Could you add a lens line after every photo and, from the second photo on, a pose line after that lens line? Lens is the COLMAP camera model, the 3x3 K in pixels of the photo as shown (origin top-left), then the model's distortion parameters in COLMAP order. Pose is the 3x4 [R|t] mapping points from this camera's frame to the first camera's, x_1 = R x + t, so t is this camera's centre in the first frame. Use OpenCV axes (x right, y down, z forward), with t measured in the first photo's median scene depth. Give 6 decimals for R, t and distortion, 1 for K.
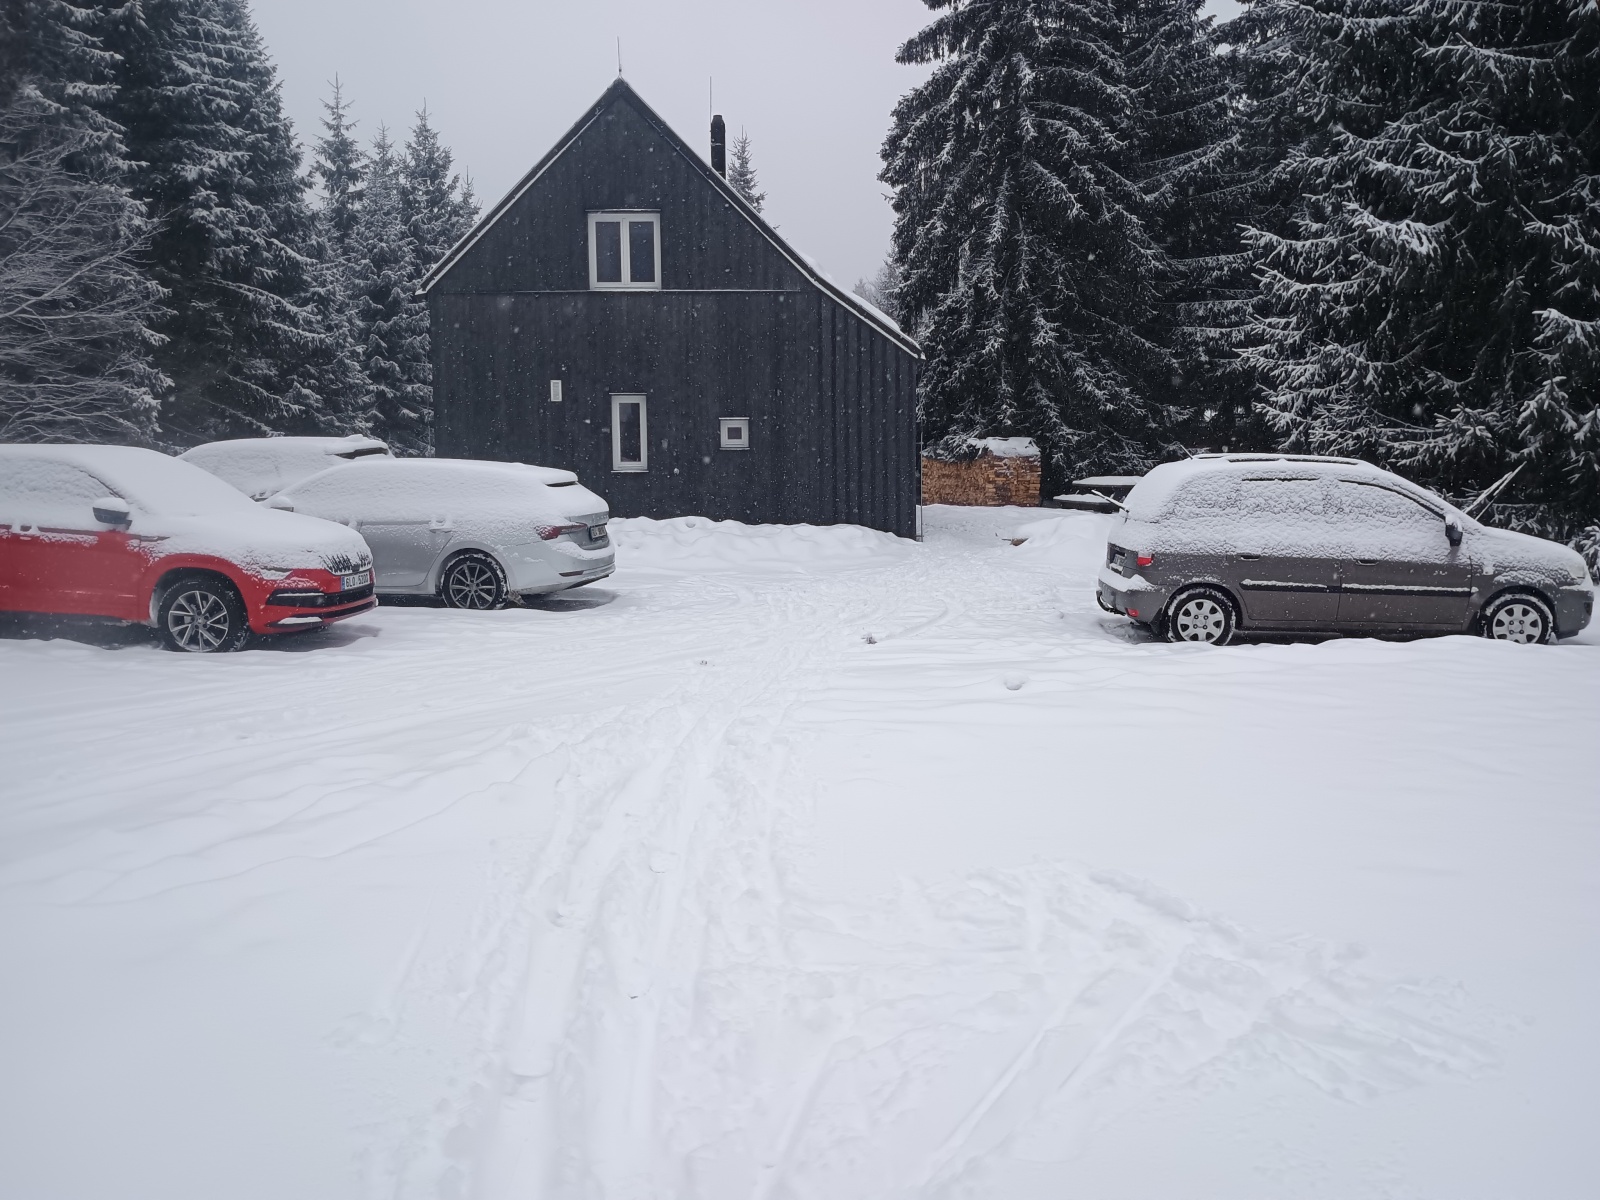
lens RADIAL K [[1419.4, 0, 806.7], [0, 1419.4, 597.5], [0, 0, 1]] dist [0.045820, -0.030828]
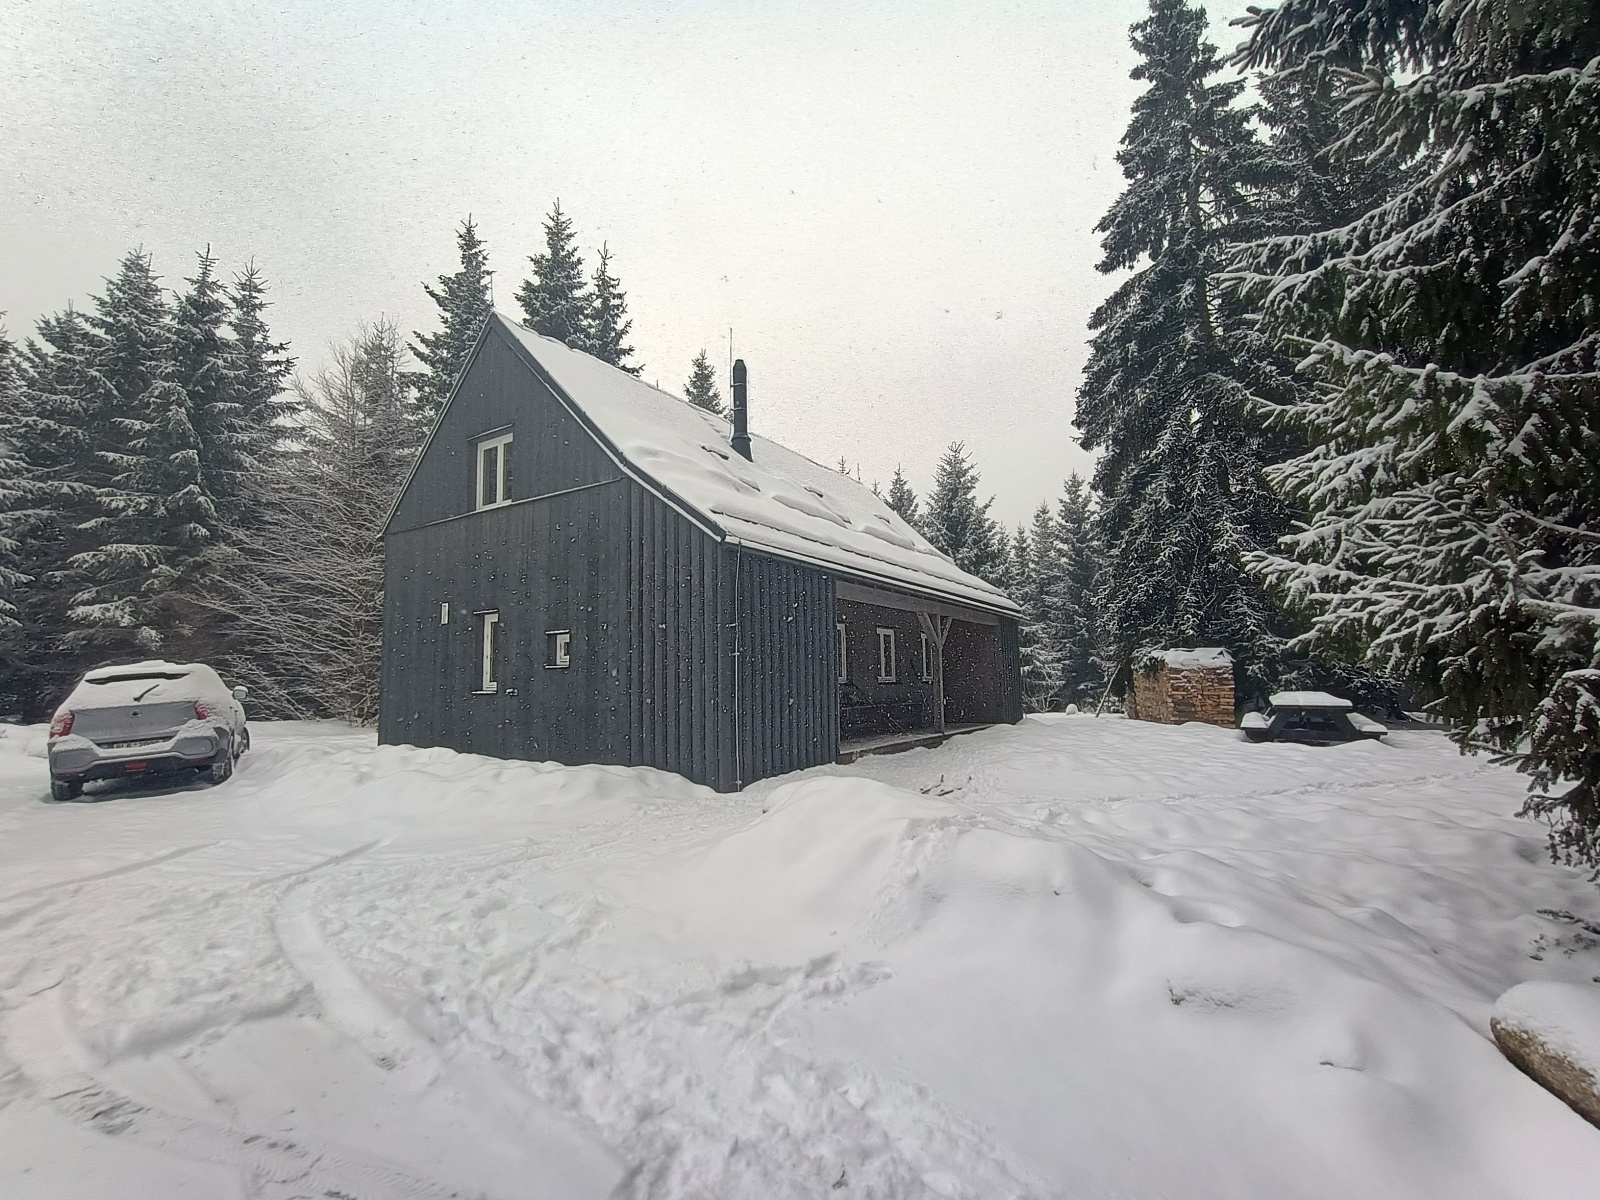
lens RADIAL K [[732.0, 0, 794.0], [0, 732.0, 604.5], [0, 0, 1]] dist [0.001492, 0.000044]
pose [[0.814316, -0.065945, -0.576663, 0.338440], [-0.044635, 0.983468, -0.175494, -0.071436], [0.578703, 0.168647, 0.797910, 0.737614]]
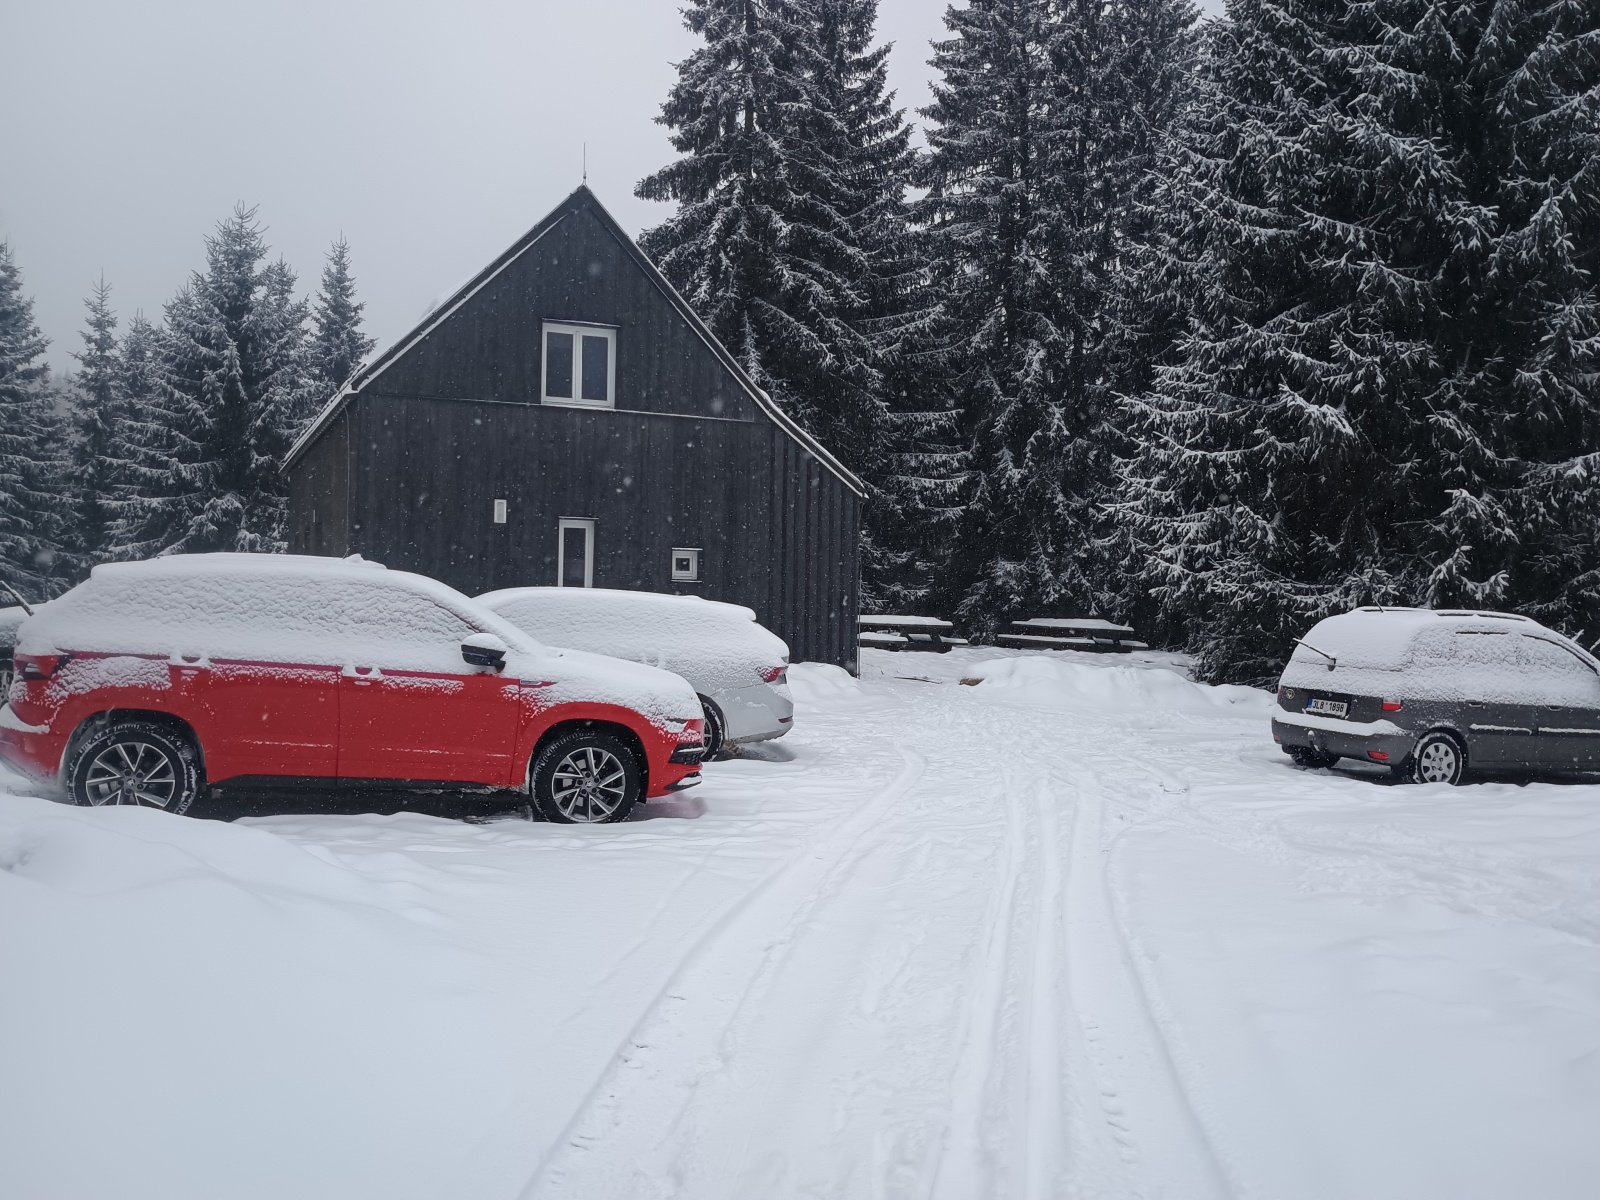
lens RADIAL K [[1419.4, 0, 806.7], [0, 1419.4, 598.4], [0, 0, 1]] dist [0.045820, -0.030828]
pose [[0.922665, 0.026487, 0.384693, -0.348294], [0.008369, 0.996028, -0.088651, -0.009232], [-0.385513, 0.085014, 0.918778, 0.106785]]
